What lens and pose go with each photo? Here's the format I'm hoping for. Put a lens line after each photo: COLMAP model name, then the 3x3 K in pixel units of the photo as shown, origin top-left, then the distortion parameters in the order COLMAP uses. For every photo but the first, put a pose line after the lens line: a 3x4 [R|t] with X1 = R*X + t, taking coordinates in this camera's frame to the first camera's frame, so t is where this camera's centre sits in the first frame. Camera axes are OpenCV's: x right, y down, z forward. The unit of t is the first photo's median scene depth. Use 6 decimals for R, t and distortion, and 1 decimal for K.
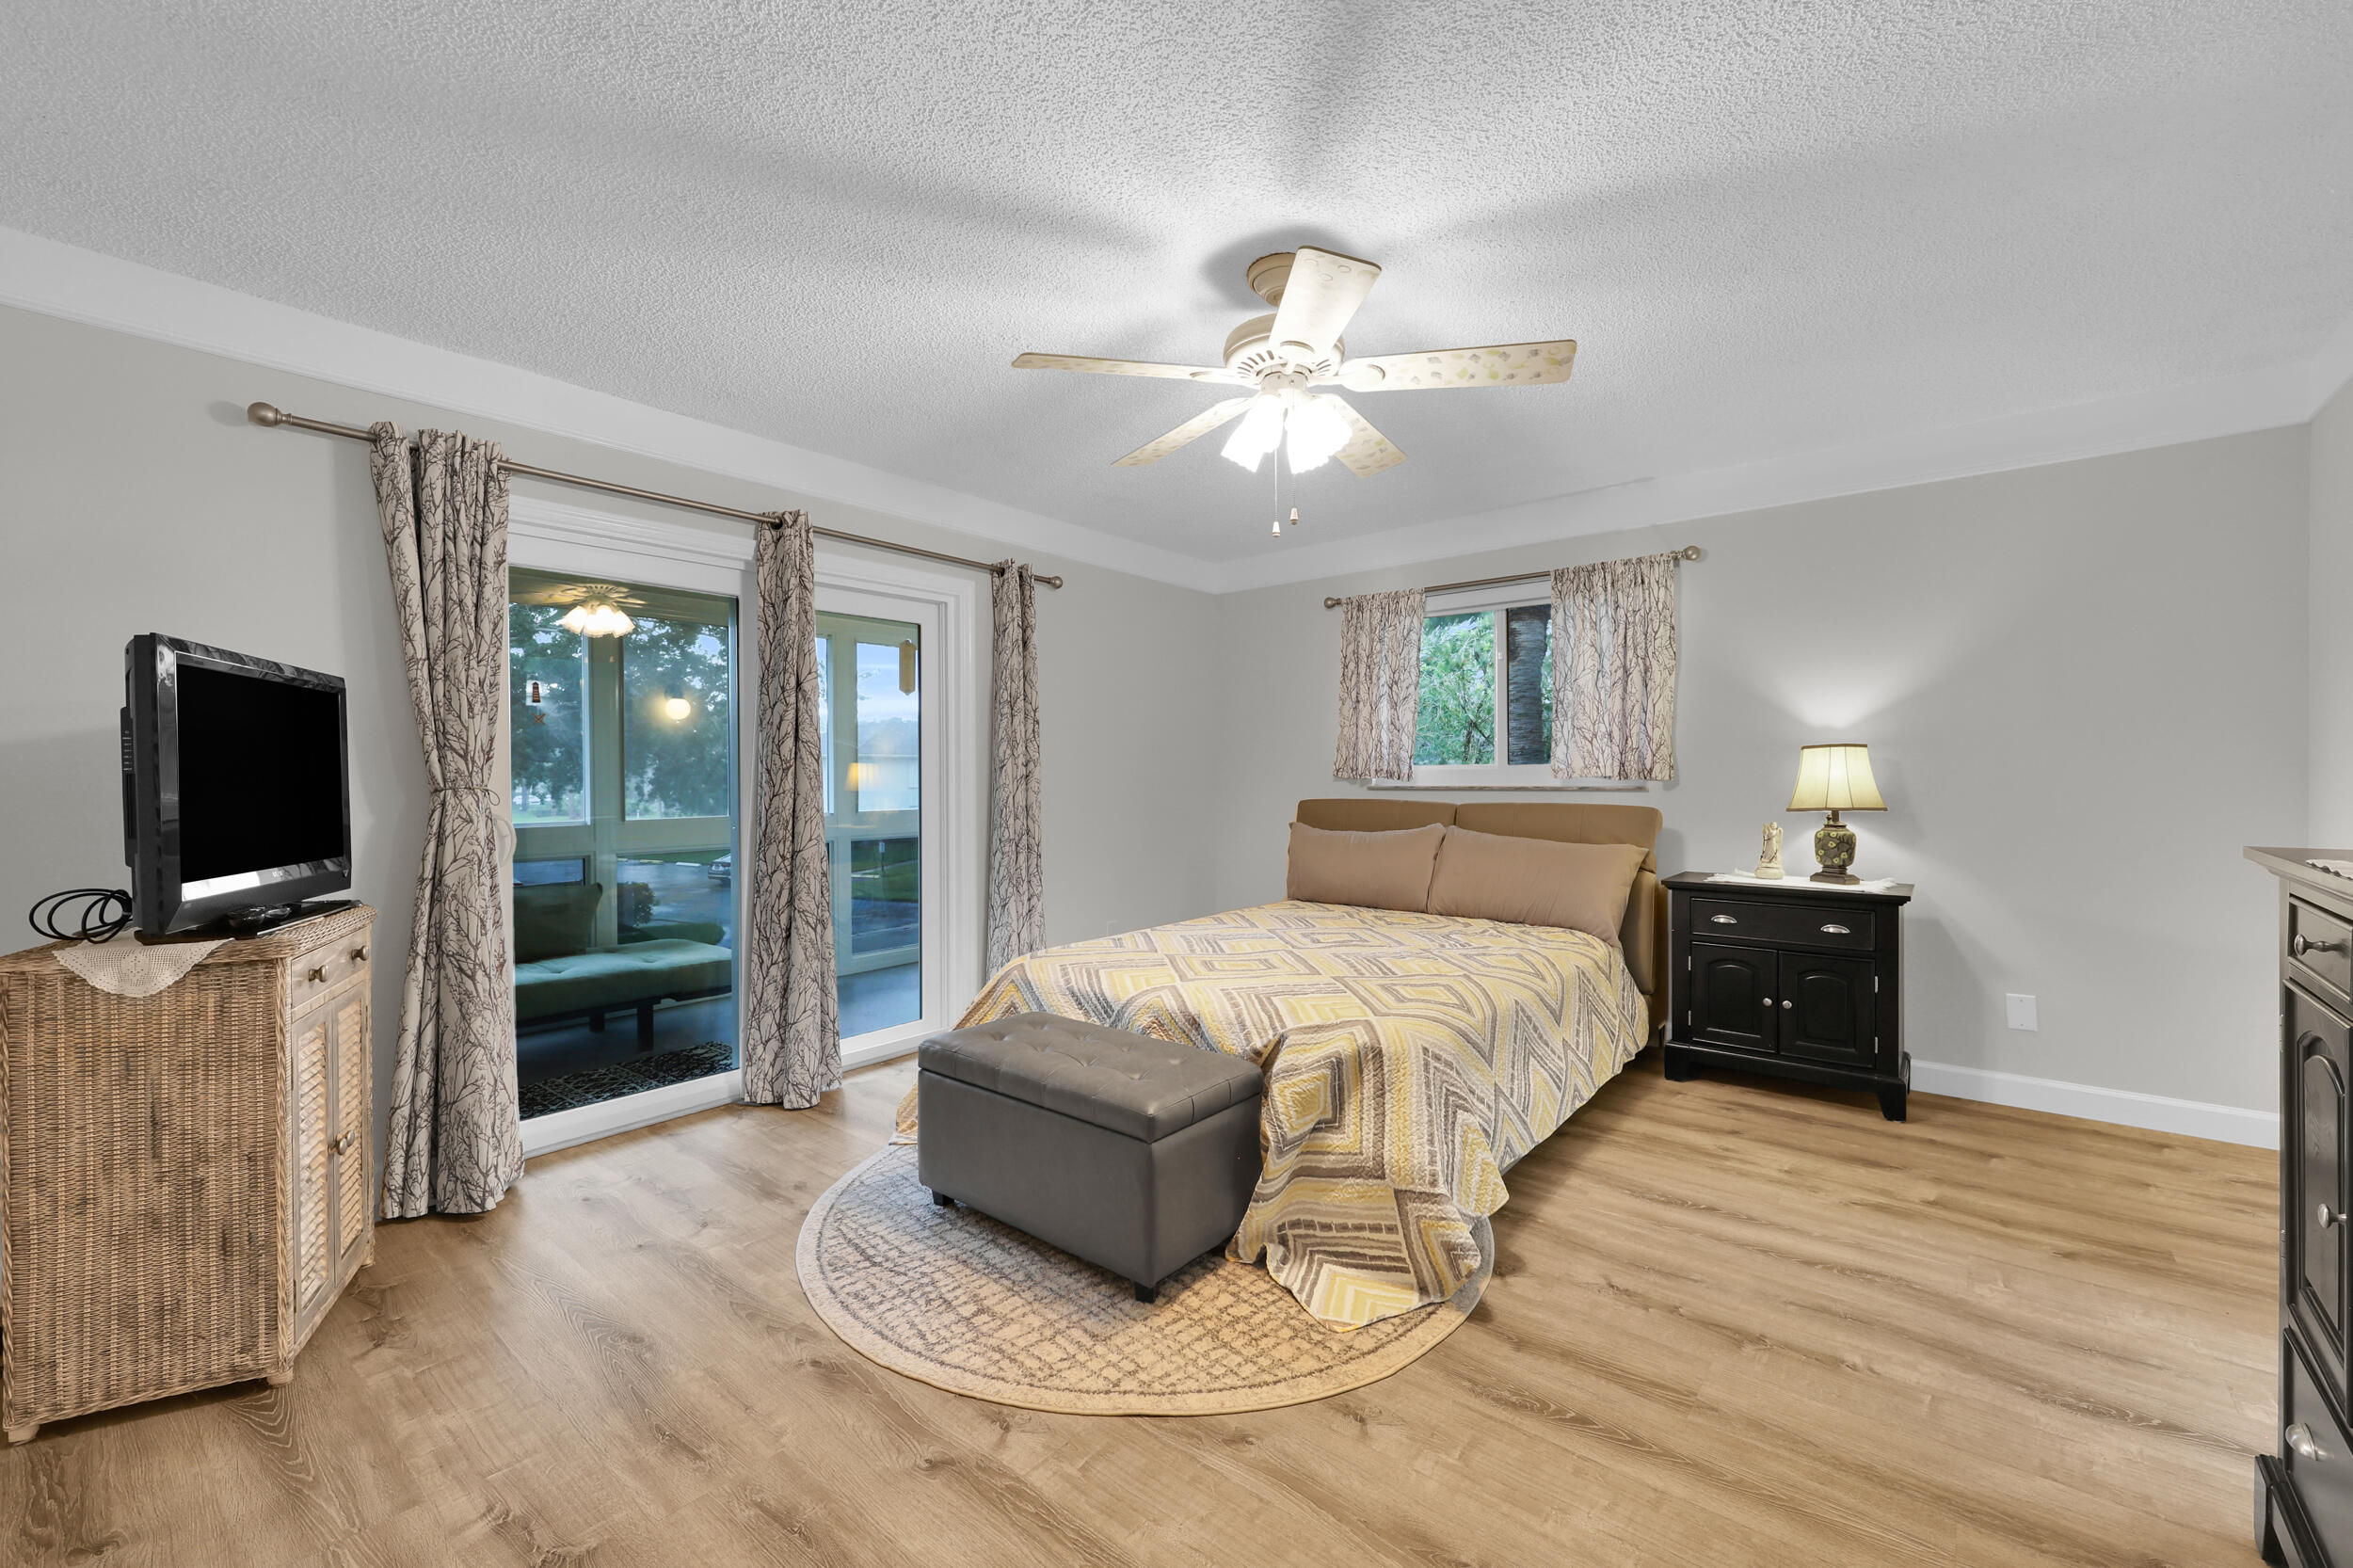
lens RADIAL K [[959.1, 0, 1168.5], [0, 959.1, 775.5], [0, 0, 1]] dist [0.001130, -0.000048]
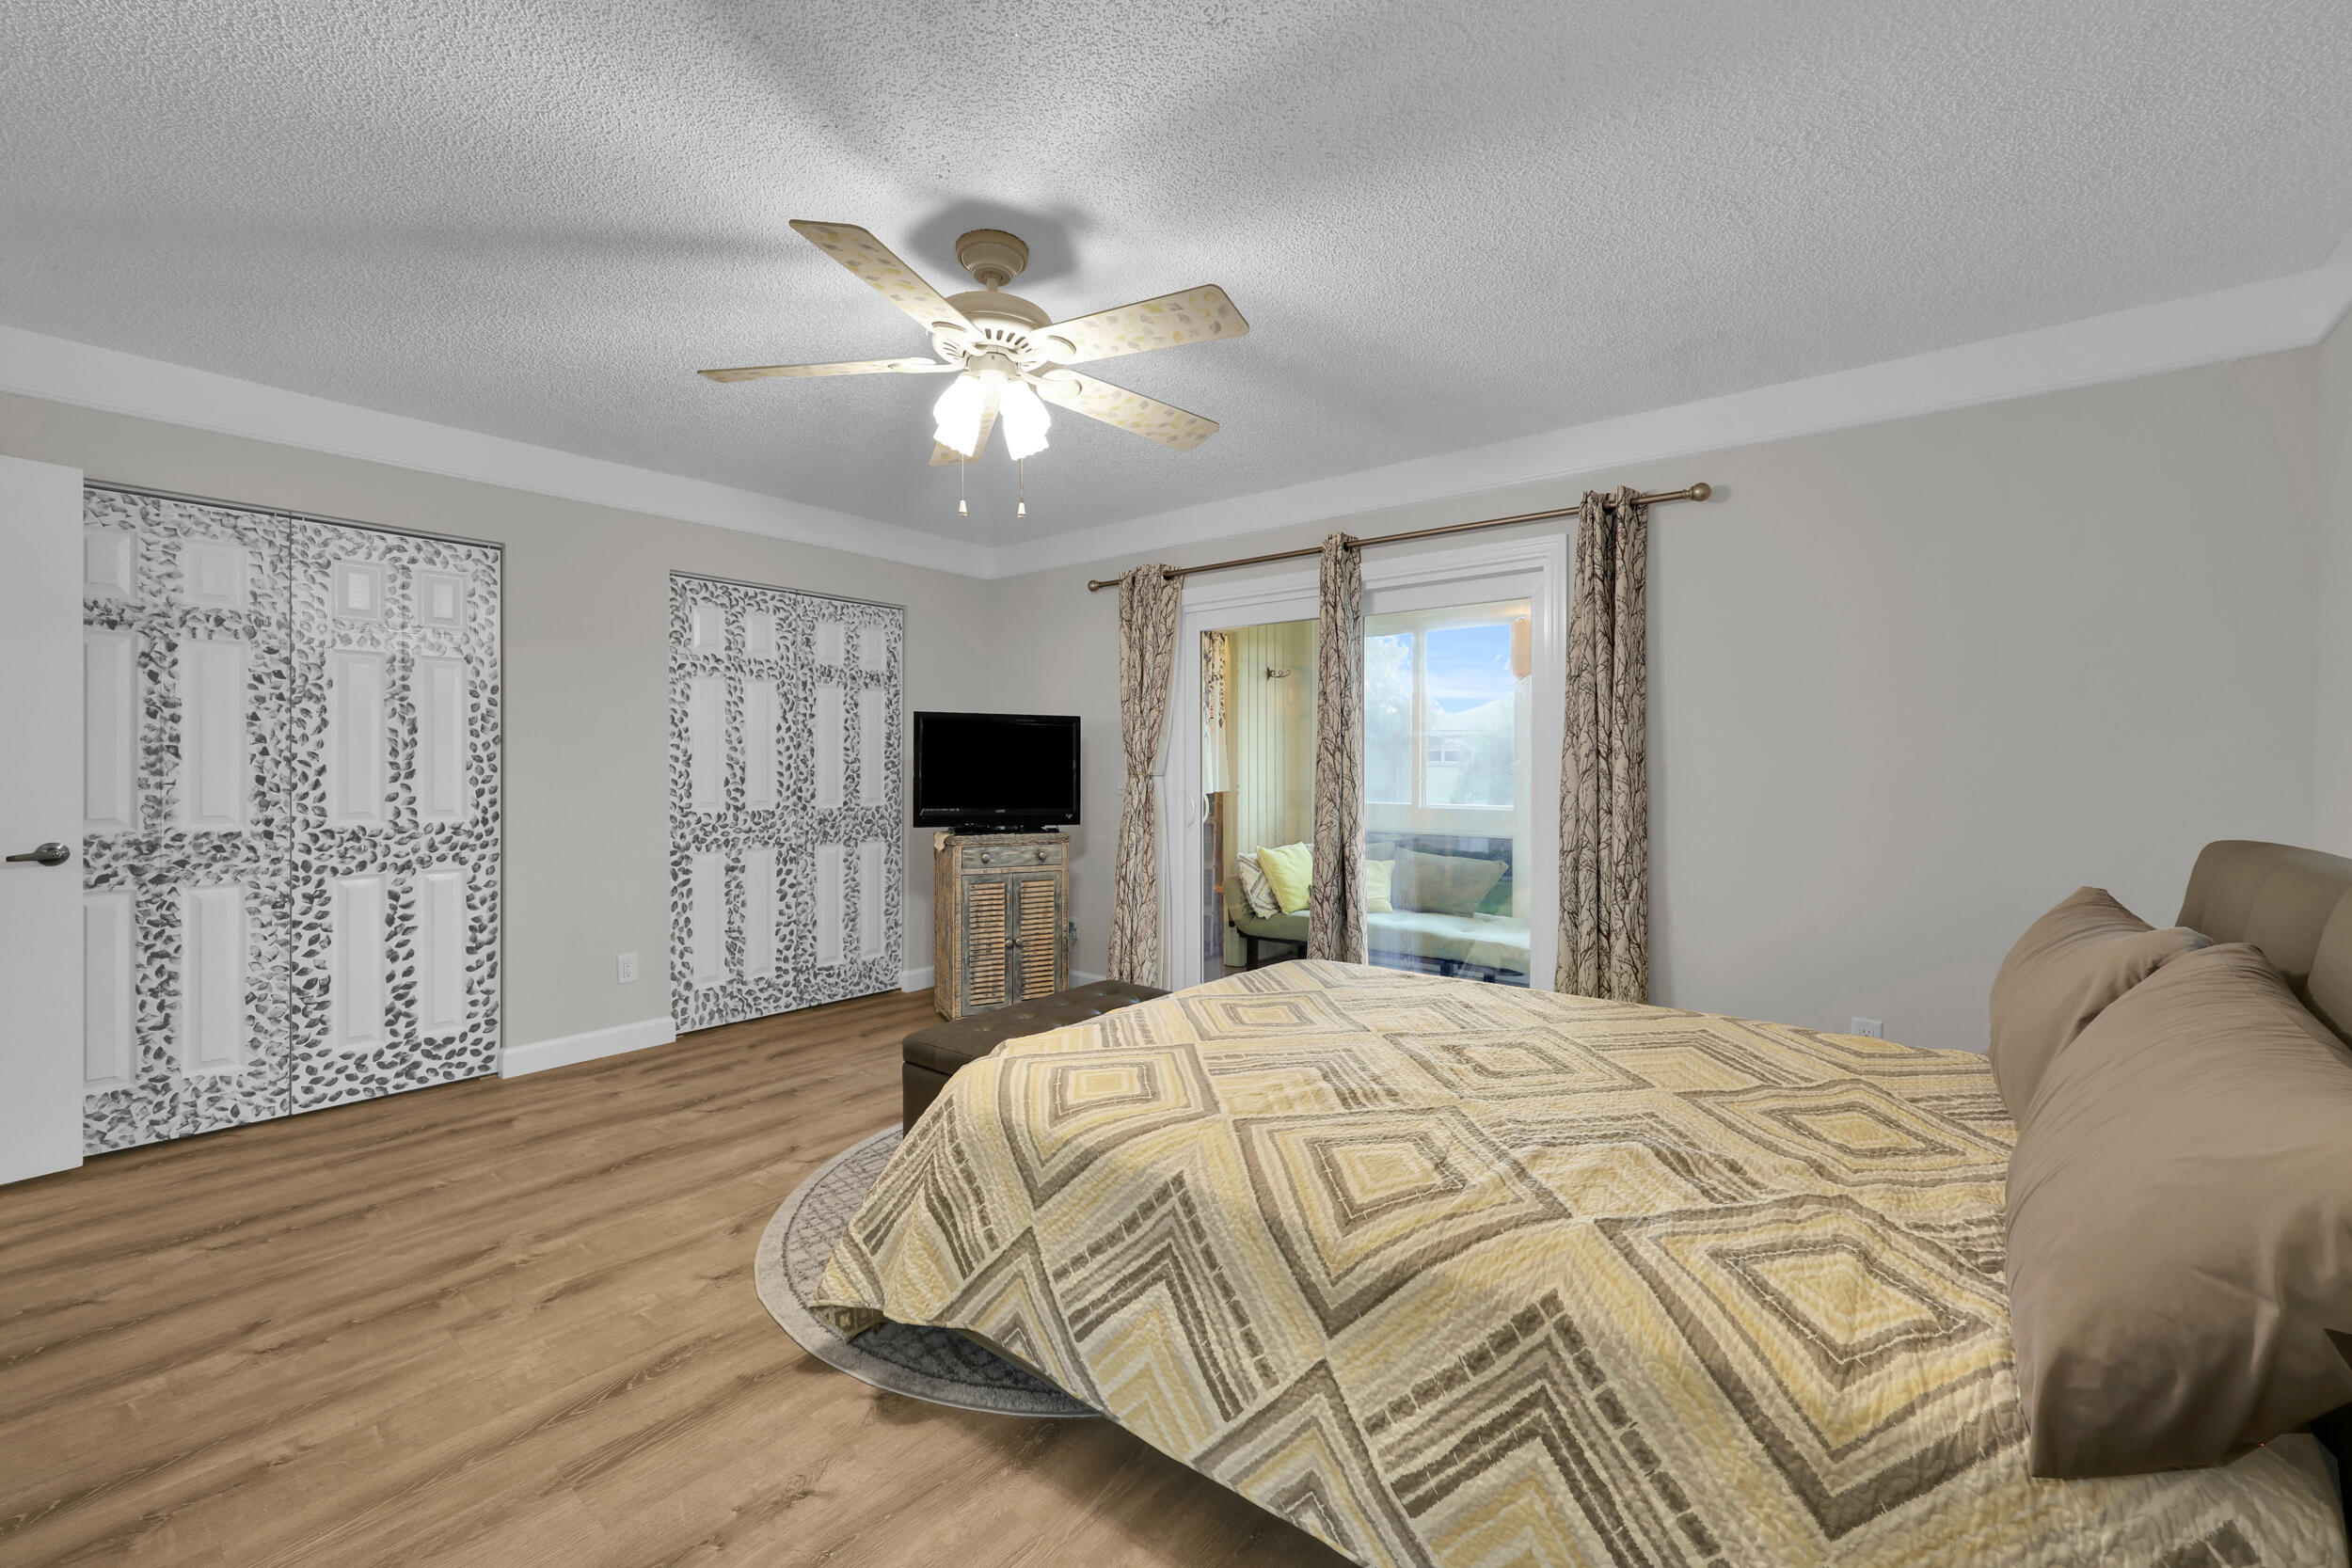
lens RADIAL K [[958.7, 0, 1168.0], [0, 958.7, 775.5], [0, 0, 1]] dist [0.001130, -0.000048]
pose [[0.013303, 0.015142, -0.999797, 1.351527], [-0.008421, 0.999852, 0.015031, -0.014292], [0.999876, 0.008219, 0.013428, 1.451981]]
